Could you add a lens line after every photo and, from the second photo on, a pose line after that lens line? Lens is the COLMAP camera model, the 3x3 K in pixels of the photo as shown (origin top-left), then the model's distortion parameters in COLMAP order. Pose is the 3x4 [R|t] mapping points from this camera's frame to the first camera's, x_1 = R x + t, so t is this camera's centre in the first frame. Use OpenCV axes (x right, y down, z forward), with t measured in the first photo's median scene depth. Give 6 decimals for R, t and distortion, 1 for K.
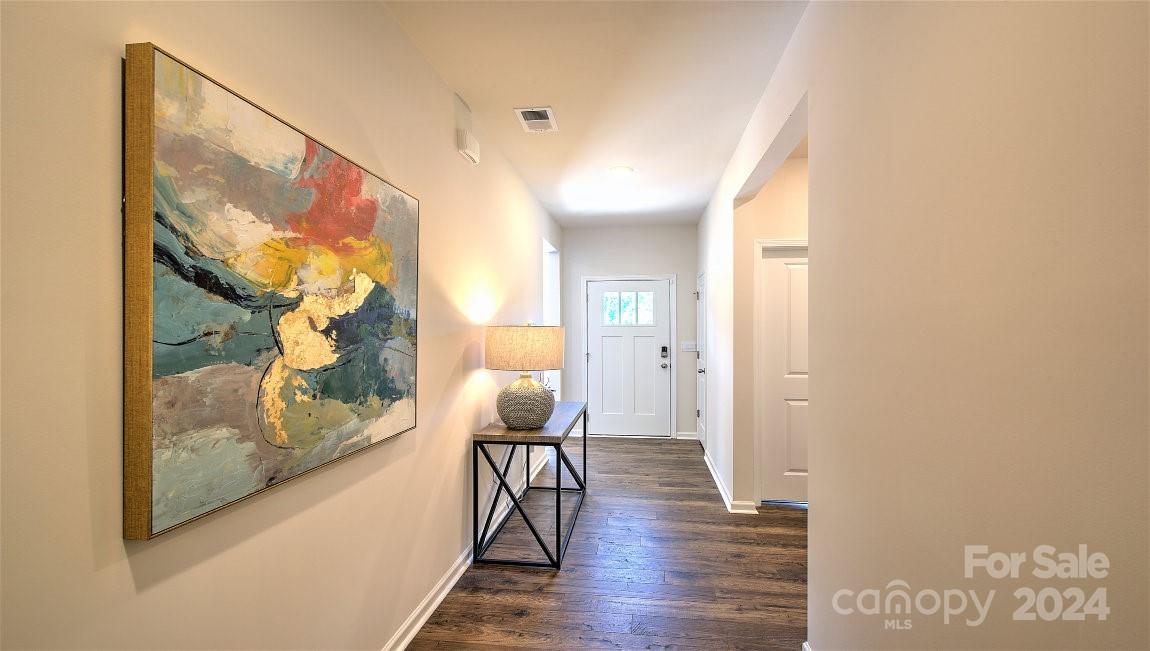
lens RADIAL K [[490.7, 0, 576.9], [0, 490.7, 326.7], [0, 0, 1]] dist [0.000226, -0.000202]
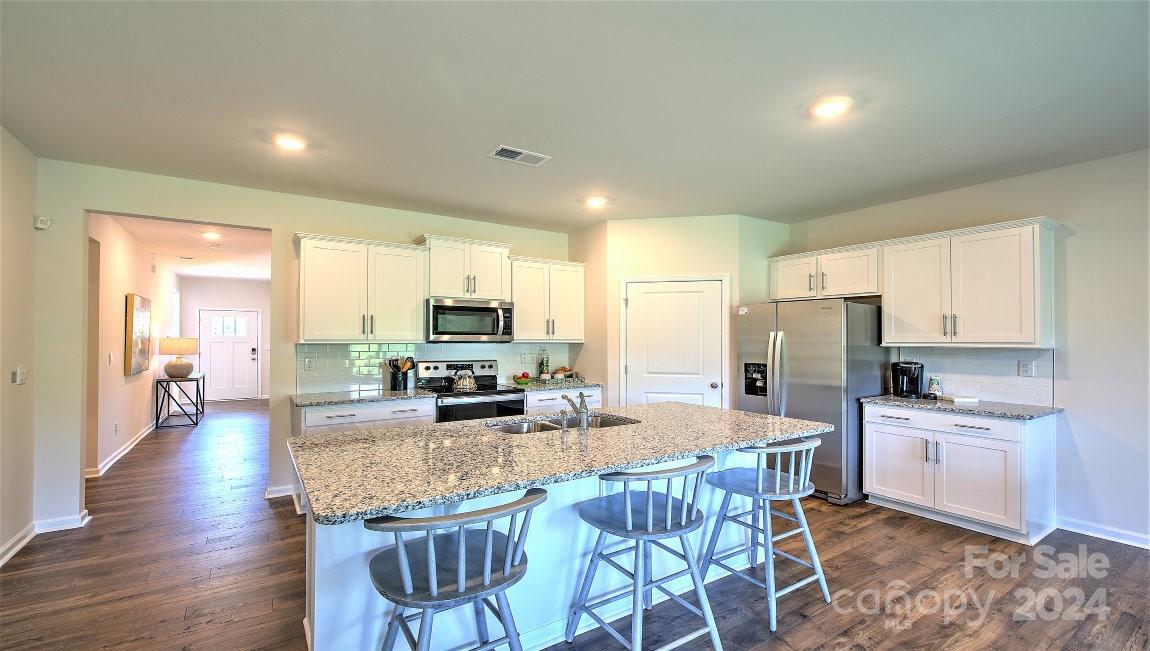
lens RADIAL K [[490.7, 0, 585.1], [0, 490.7, 330.3], [0, 0, 1]] dist [0.000226, -0.000202]
pose [[0.743772, 0.013564, 0.668296, -0.137924], [-0.006946, 0.999897, -0.012564, -0.009618], [-0.668397, 0.004703, 0.743790, -1.344039]]
